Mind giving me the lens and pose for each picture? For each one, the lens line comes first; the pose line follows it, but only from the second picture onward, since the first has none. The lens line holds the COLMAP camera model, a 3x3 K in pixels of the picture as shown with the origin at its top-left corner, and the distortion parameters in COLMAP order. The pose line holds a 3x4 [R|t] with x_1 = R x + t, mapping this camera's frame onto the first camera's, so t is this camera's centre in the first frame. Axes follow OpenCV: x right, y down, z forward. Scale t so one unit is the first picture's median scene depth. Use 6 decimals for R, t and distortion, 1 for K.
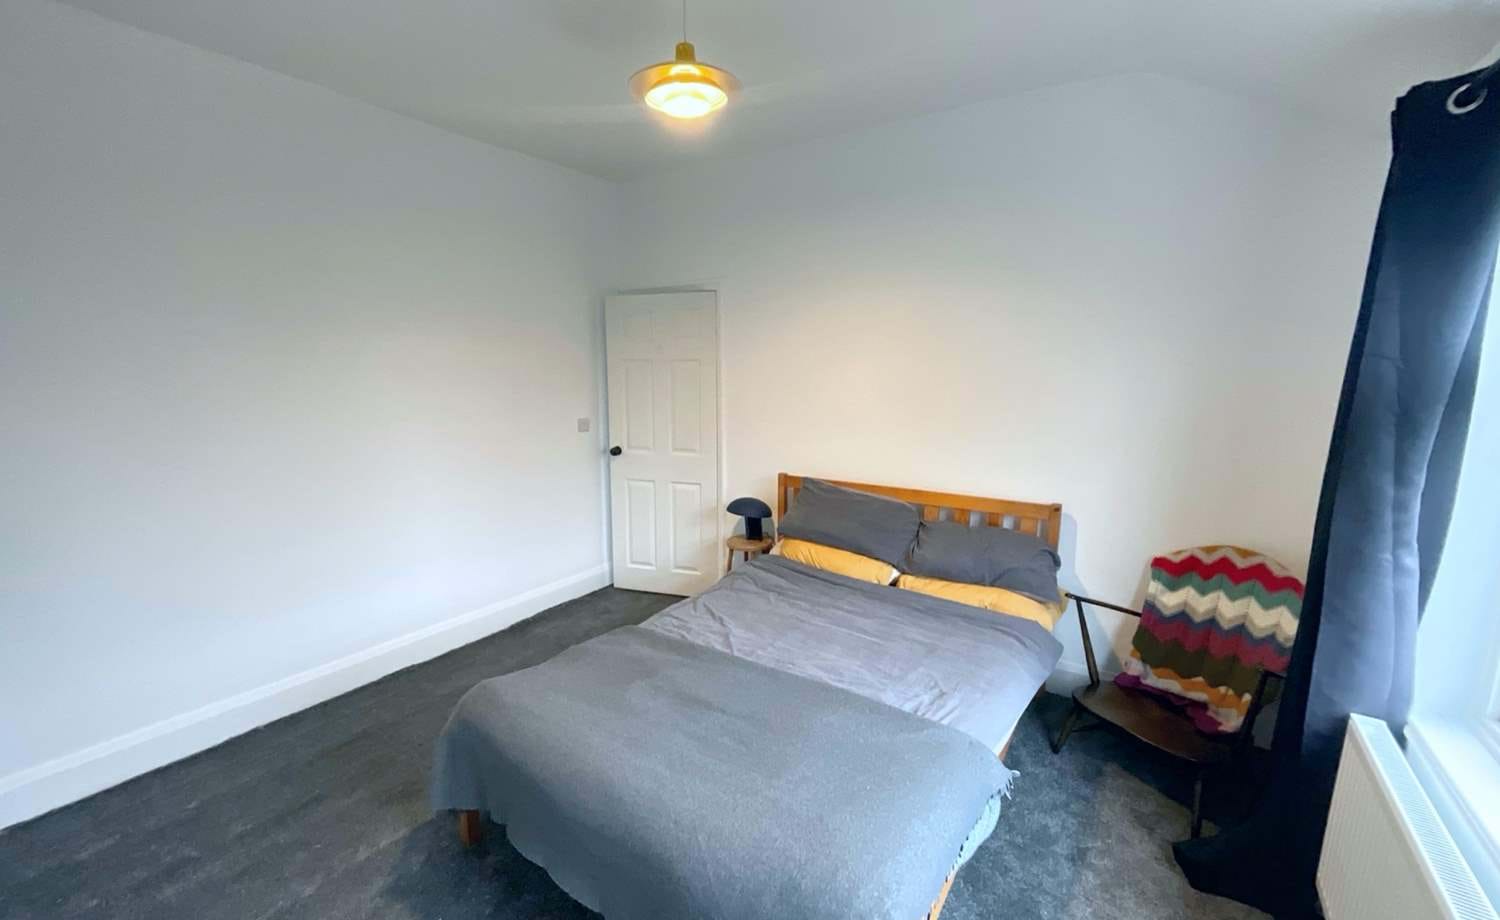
lens RADIAL K [[611.3, 0, 750.0], [0, 611.3, 460.0], [0, 0, 1]] dist [-0.009806, 0.009077]
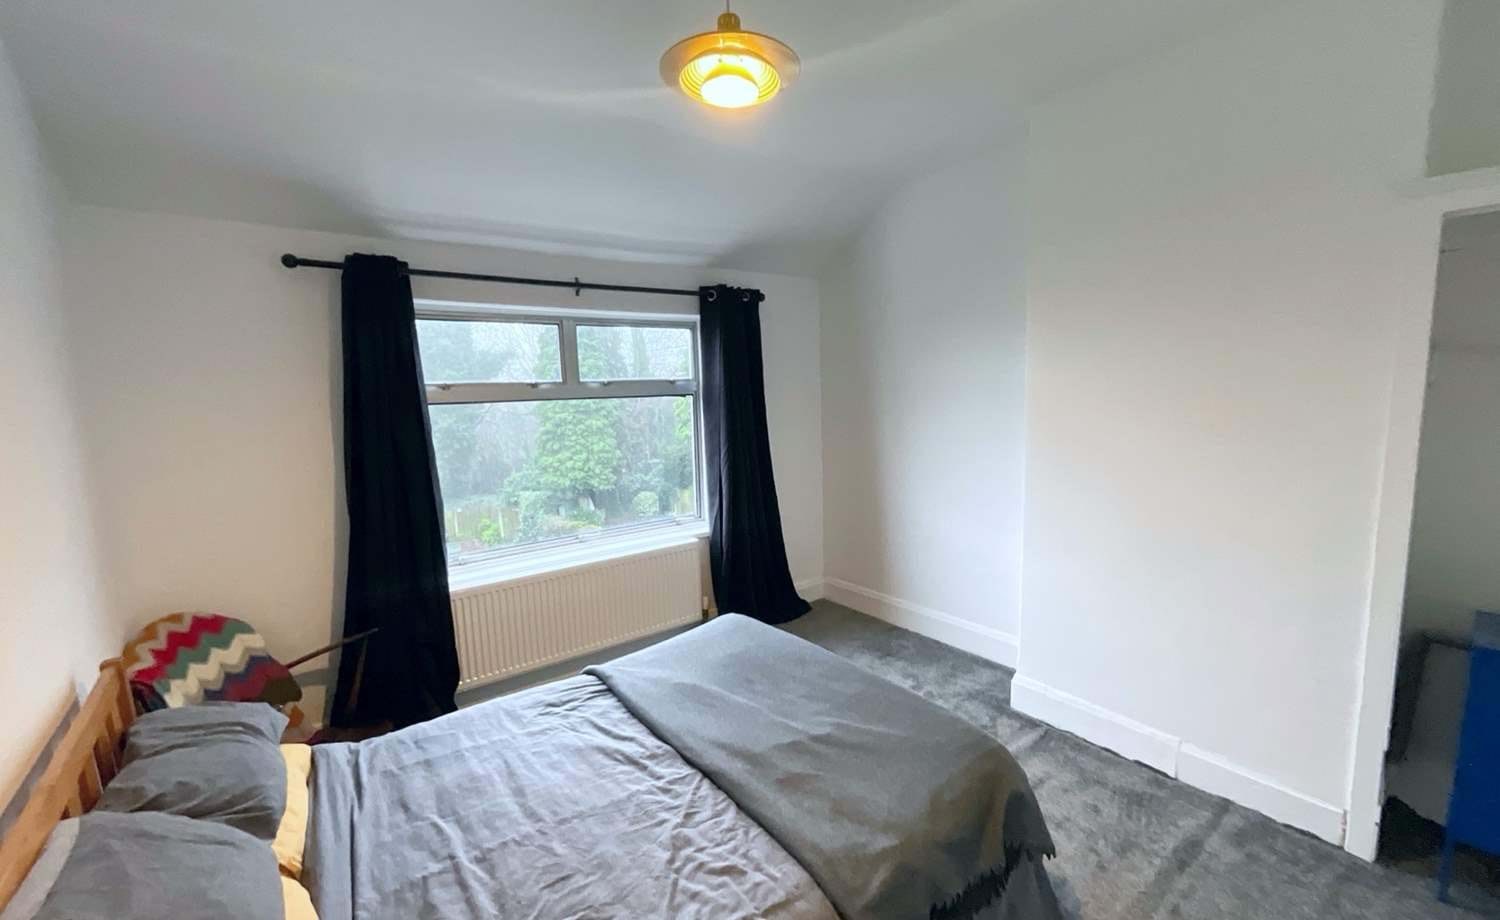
lens RADIAL K [[611.3, 0, 750.0], [0, 611.3, 460.0], [0, 0, 1]] dist [-0.009806, 0.009077]
pose [[-0.946951, -0.013653, 0.321088, -0.260672], [0.079772, 0.957844, 0.275992, -0.220407], [-0.311320, 0.286964, -0.905942, 1.244969]]
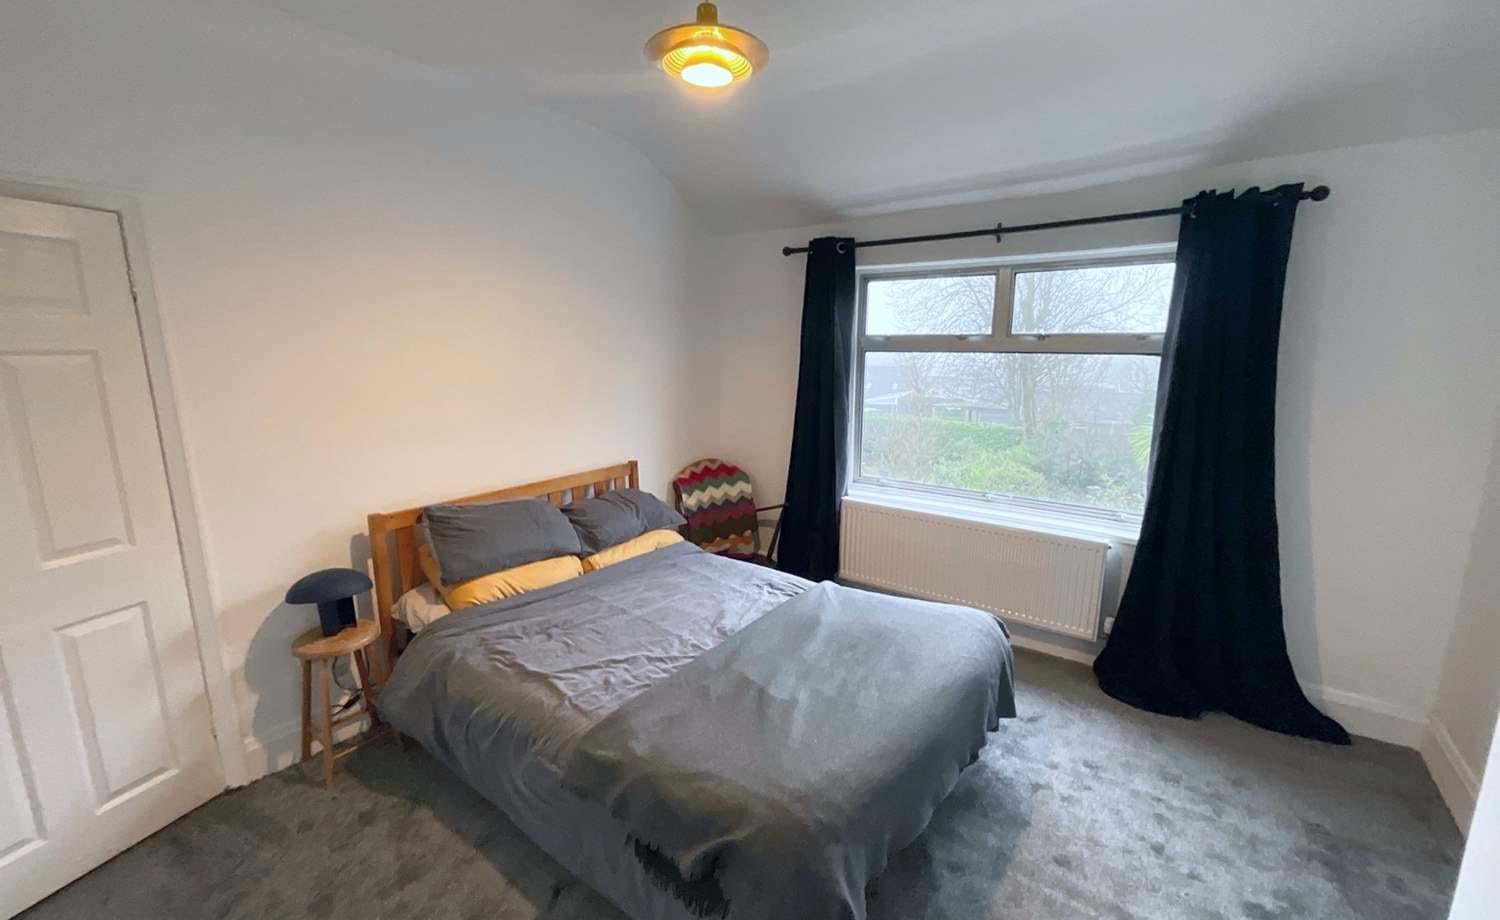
lens RADIAL K [[611.3, 0, 750.0], [0, 611.3, 460.0], [0, 0, 1]] dist [-0.009806, 0.009077]
pose [[0.042323, -0.183121, 0.982179, -0.732977], [0.162105, 0.971293, 0.174106, -0.110225], [-0.985865, 0.151847, 0.070793, 0.639544]]
